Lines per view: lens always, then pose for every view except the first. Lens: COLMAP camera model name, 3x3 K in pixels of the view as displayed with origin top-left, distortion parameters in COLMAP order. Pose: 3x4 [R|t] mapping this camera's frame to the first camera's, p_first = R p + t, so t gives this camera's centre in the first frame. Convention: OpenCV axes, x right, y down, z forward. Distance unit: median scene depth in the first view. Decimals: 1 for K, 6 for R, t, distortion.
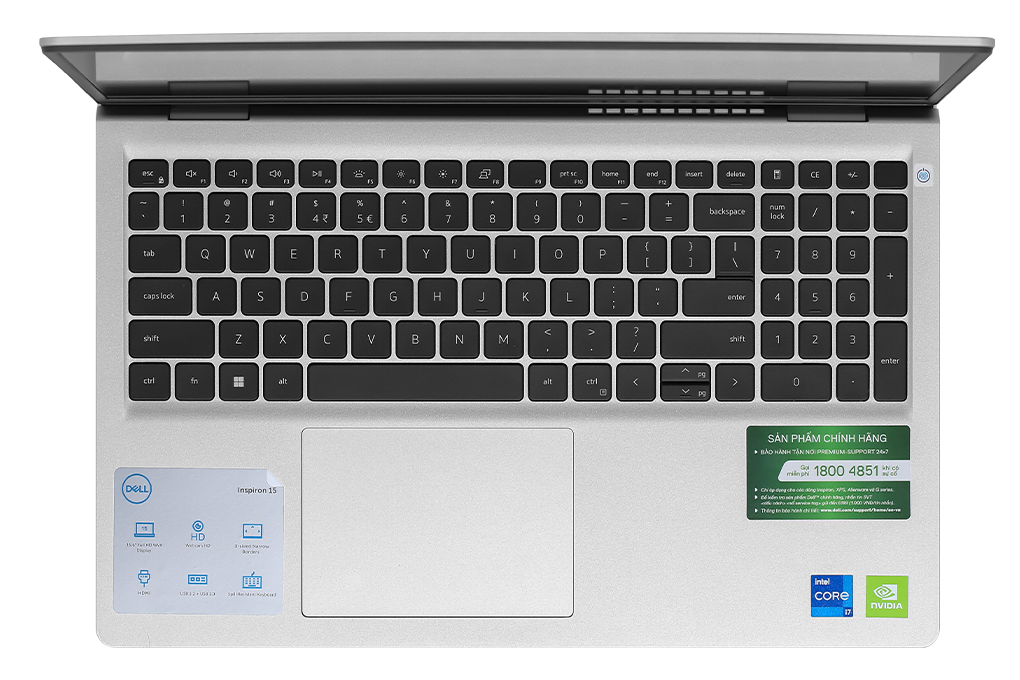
lens RADIAL K [[2949.0, 0, 510.1], [0, 2949.0, 340.9], [0, 0, 1]] dist [-0.193109, 0.000000]
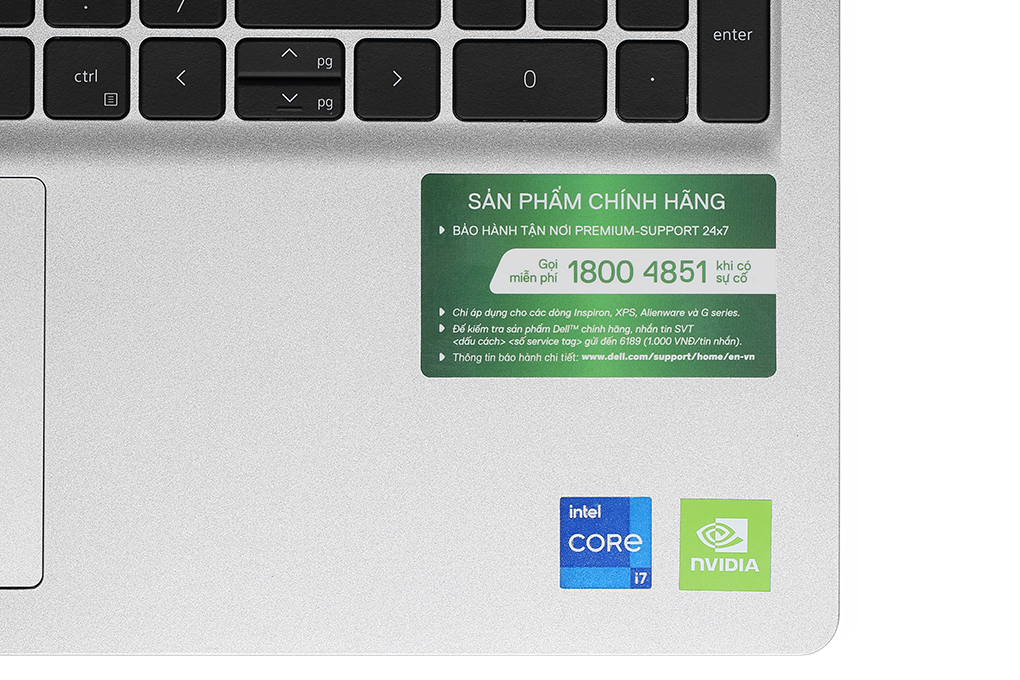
lens RADIAL K [[2949.0, 0, 509.4], [0, 2949.0, 339.6], [0, 0, 1]] dist [-0.193109, 0.000000]
pose [[0.998801, 0.002576, 0.048896, 0.071623], [-0.003081, 0.999943, 0.010261, 0.050136], [-0.048866, -0.010400, 0.998751, 0.538851]]
